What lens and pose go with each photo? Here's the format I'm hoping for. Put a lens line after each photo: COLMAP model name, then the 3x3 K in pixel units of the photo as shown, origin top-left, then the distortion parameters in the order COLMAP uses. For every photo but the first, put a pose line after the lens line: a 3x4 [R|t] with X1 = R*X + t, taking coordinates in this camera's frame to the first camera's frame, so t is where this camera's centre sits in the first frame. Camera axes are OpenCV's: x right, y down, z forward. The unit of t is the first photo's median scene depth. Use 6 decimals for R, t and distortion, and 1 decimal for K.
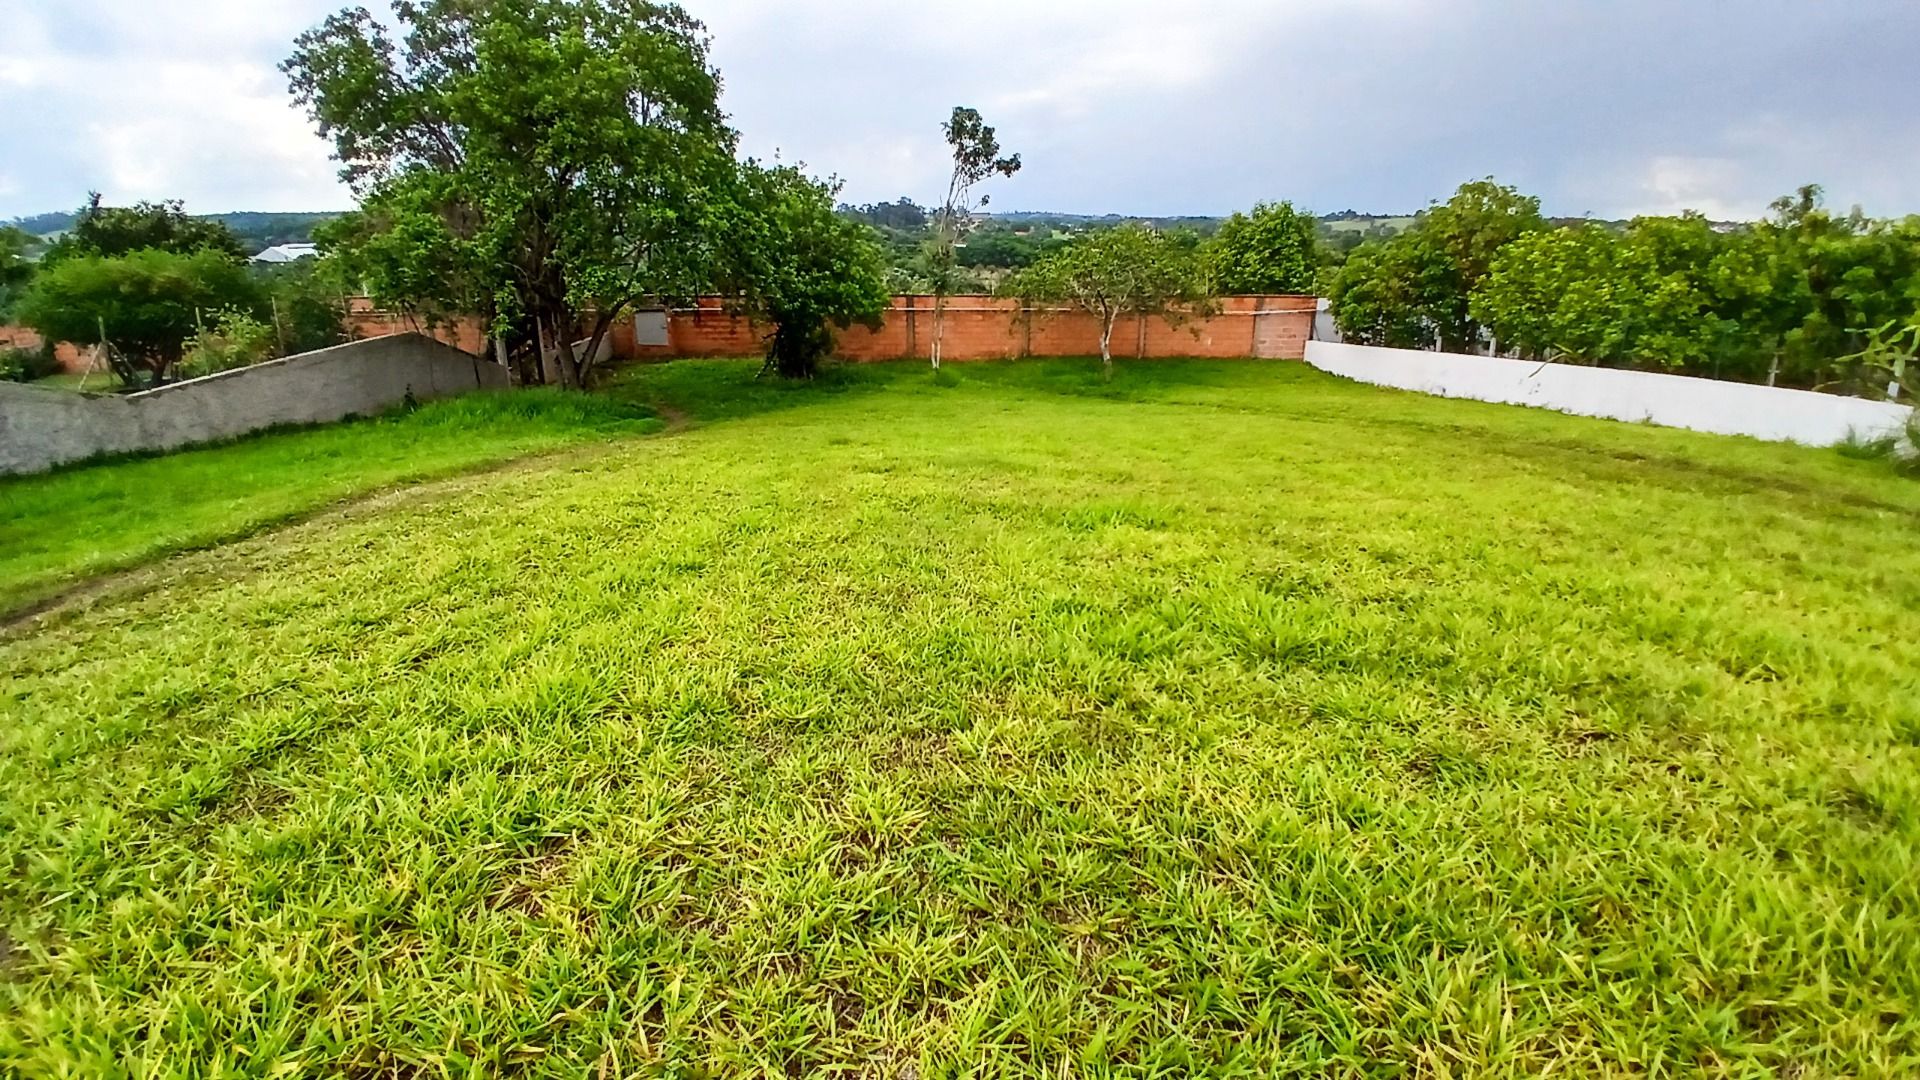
lens RADIAL K [[950.2, 0, 965.2], [0, 950.2, 557.3], [0, 0, 1]] dist [0.002197, -0.043854]
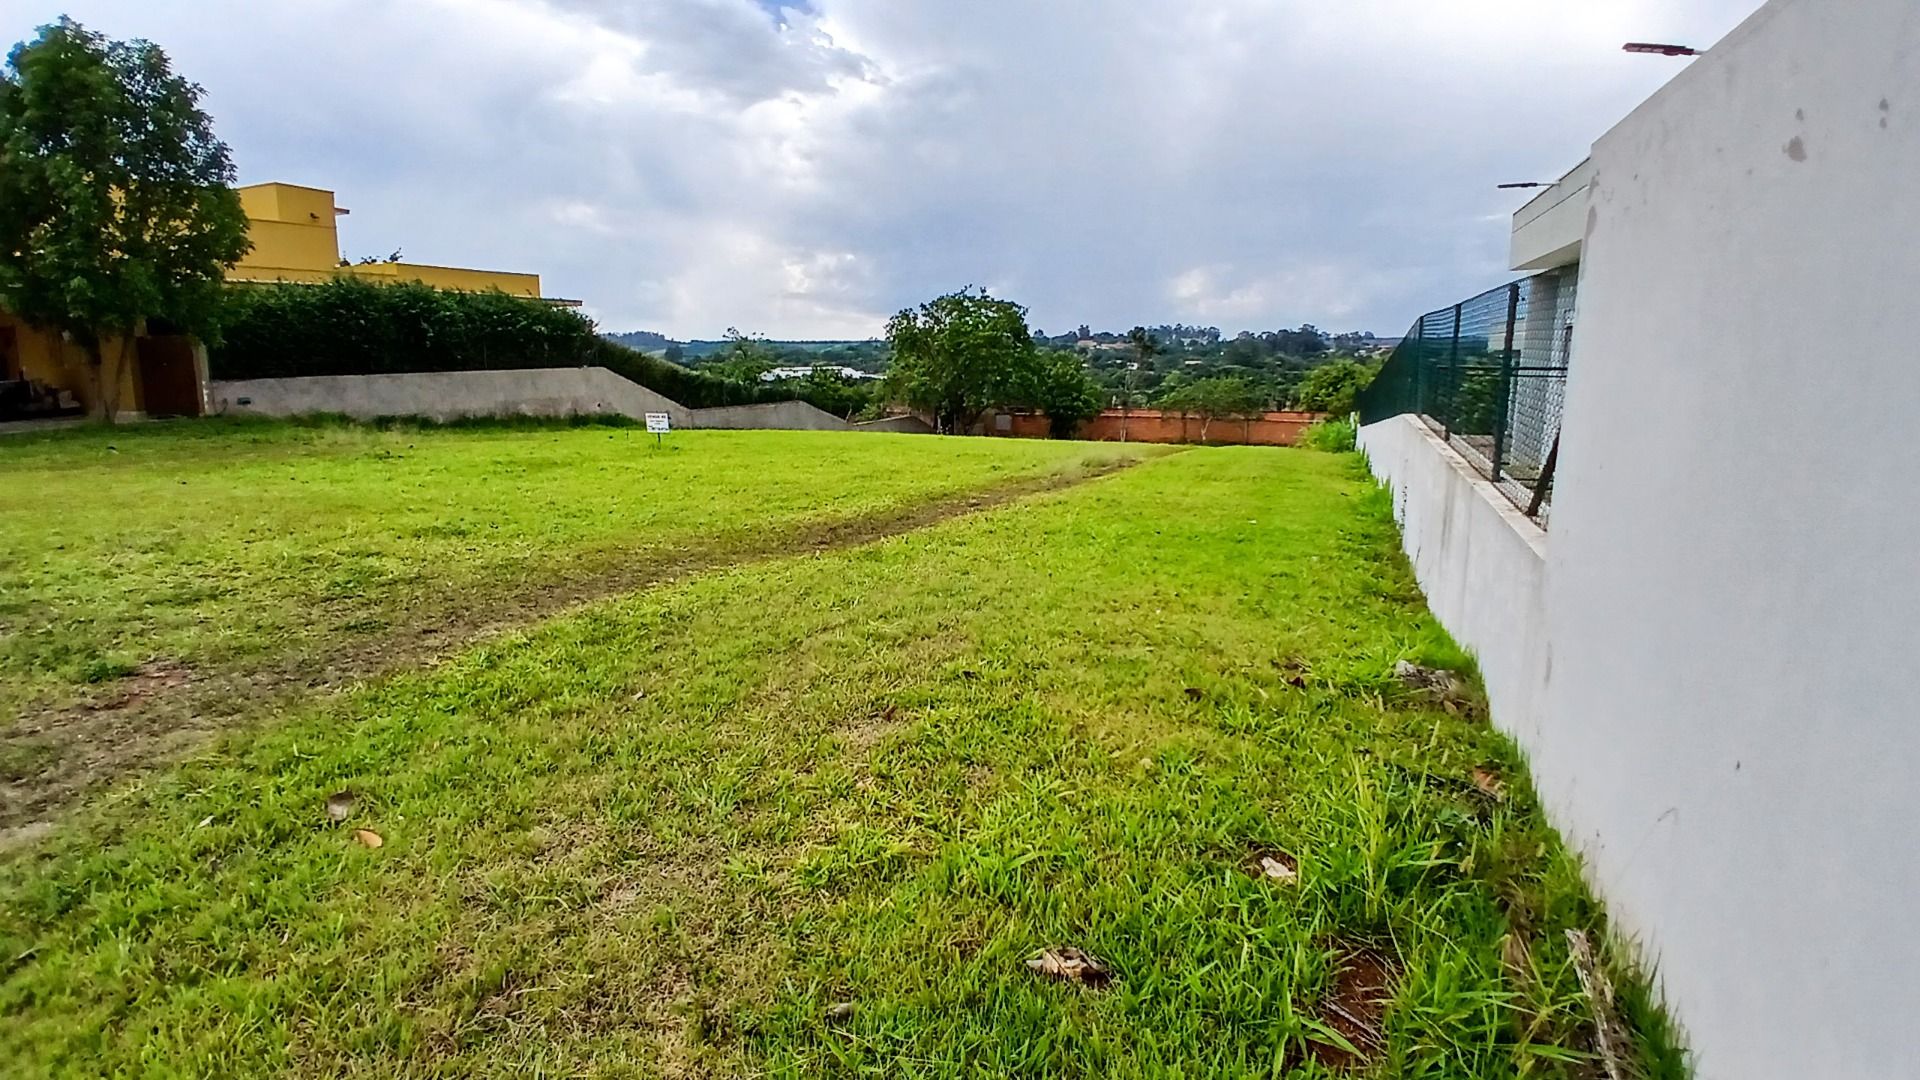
lens RADIAL K [[958.8, 0, 960.0], [0, 958.8, 540.0], [0, 0, 1]] dist [0.014121, -0.057686]
pose [[0.917432, 0.069961, -0.391694, 0.485165], [-0.124808, 0.985337, -0.116337, 0.309579], [0.377811, 0.155617, 0.912711, -1.051251]]
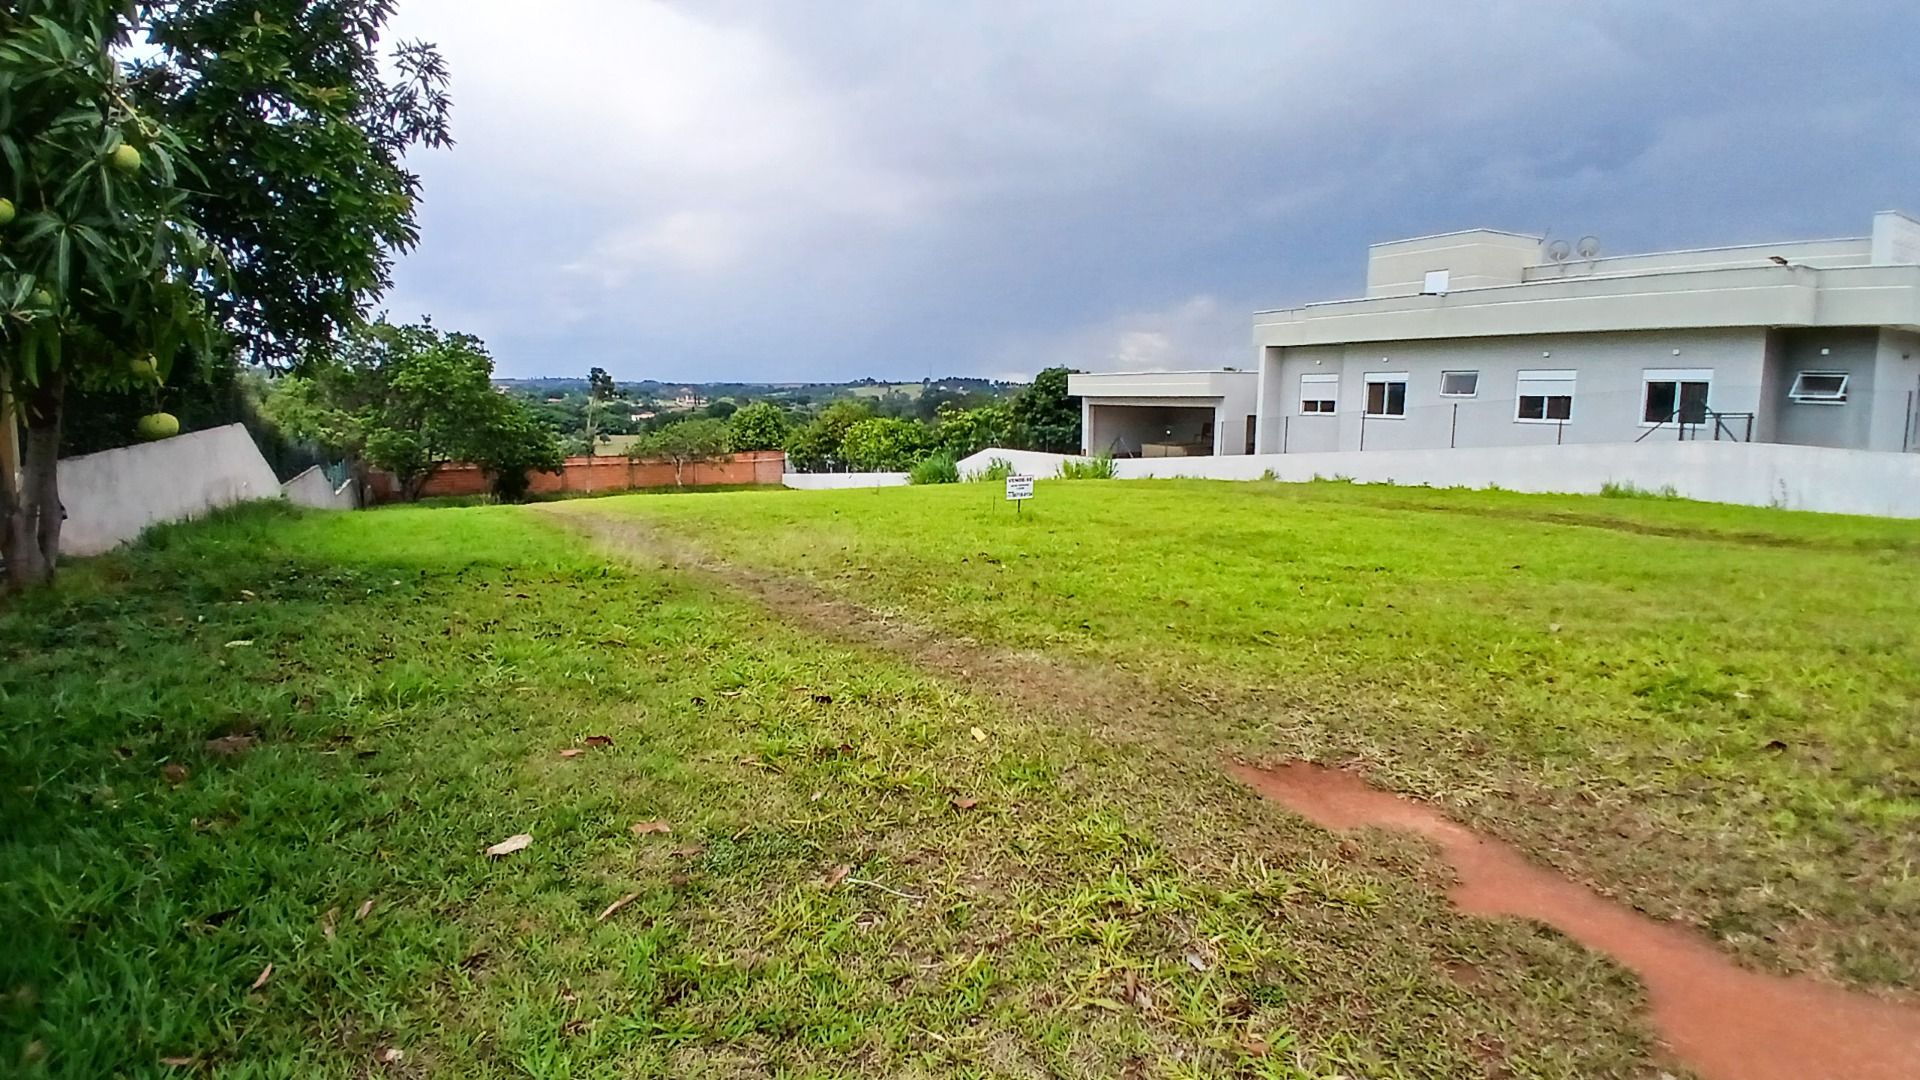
lens RADIAL K [[958.8, 0, 960.0], [0, 958.8, 540.0], [0, 0, 1]] dist [0.014121, -0.057686]
pose [[0.898206, -0.067726, 0.434327, -0.203417], [0.145256, 0.978285, -0.147847, 0.287050], [-0.414883, 0.195886, 0.888539, -1.007763]]
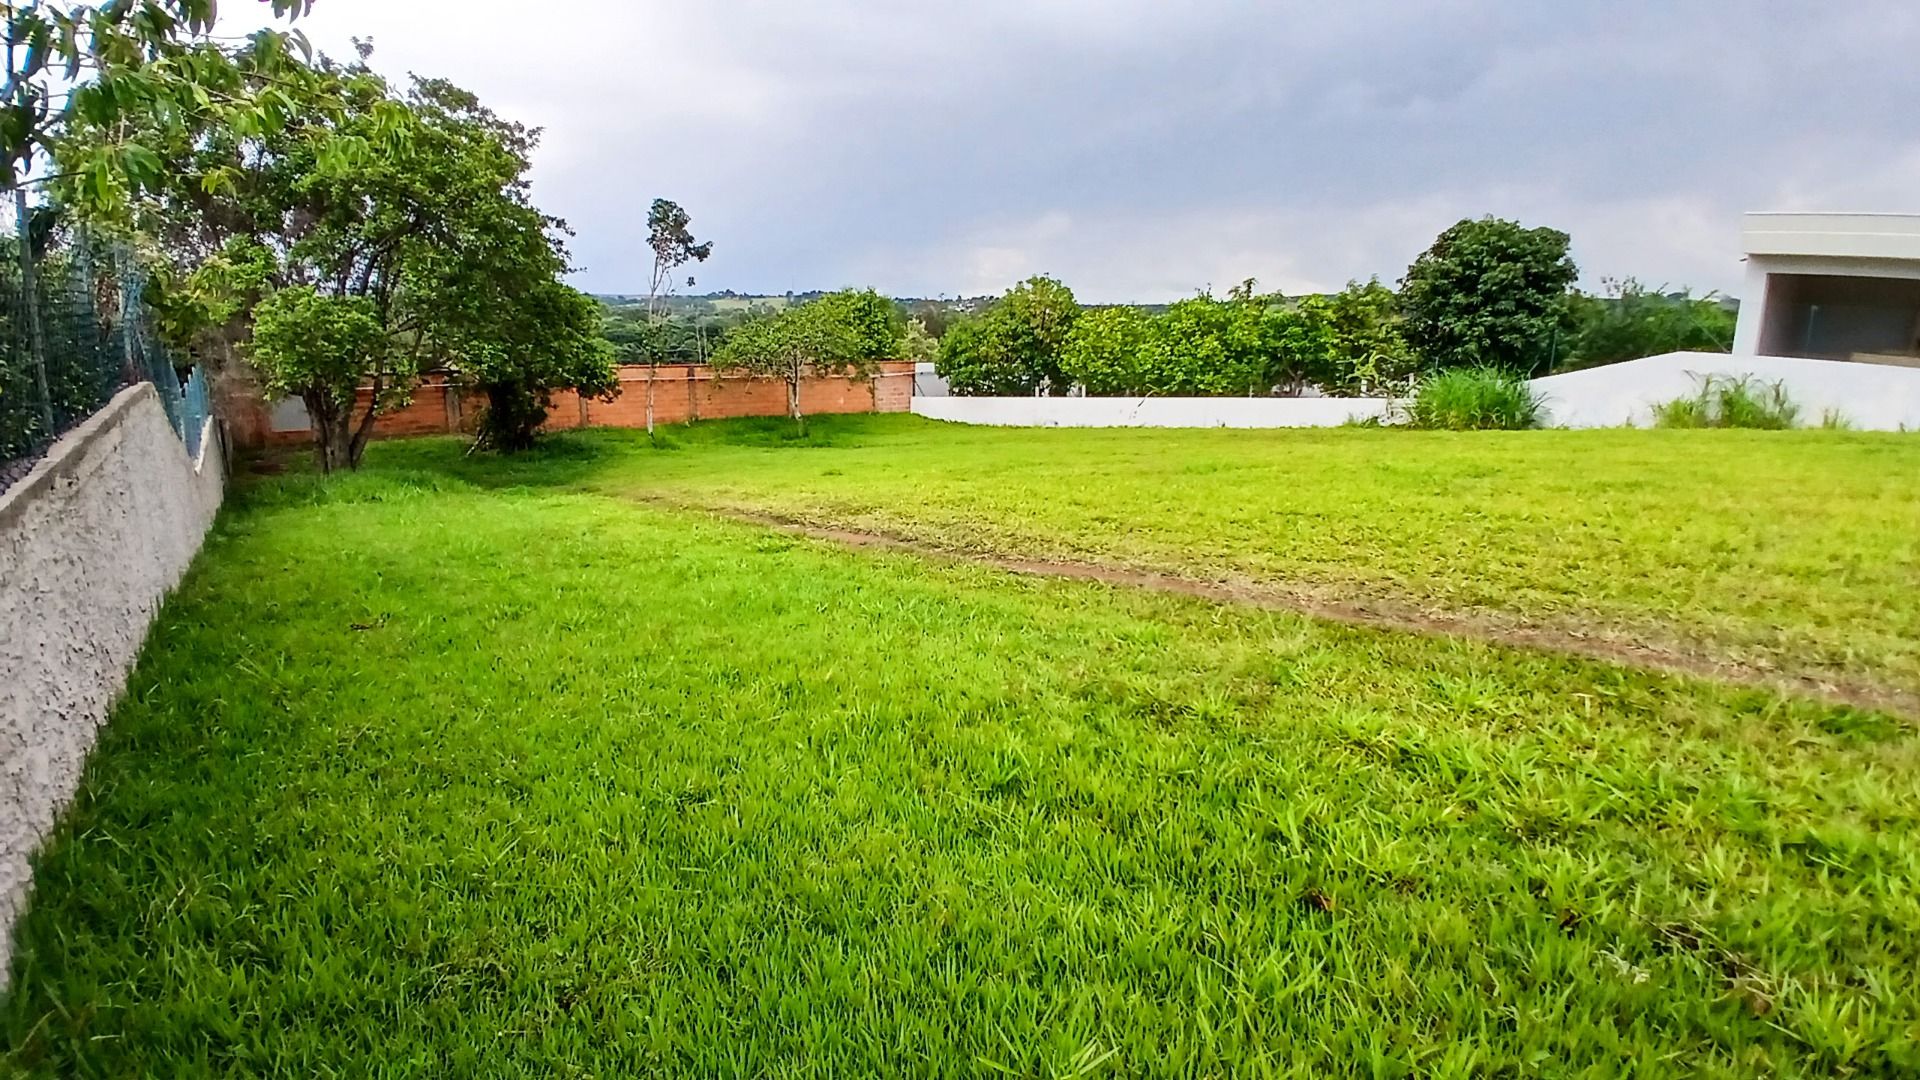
lens RADIAL K [[950.2, 0, 965.2], [0, 950.2, 557.3], [0, 0, 1]] dist [0.002197, -0.043854]
pose [[0.822941, -0.132712, 0.552409, -0.346972], [0.173869, 0.984512, -0.022496, 0.023147], [-0.540868, 0.114559, 0.833269, -0.064362]]
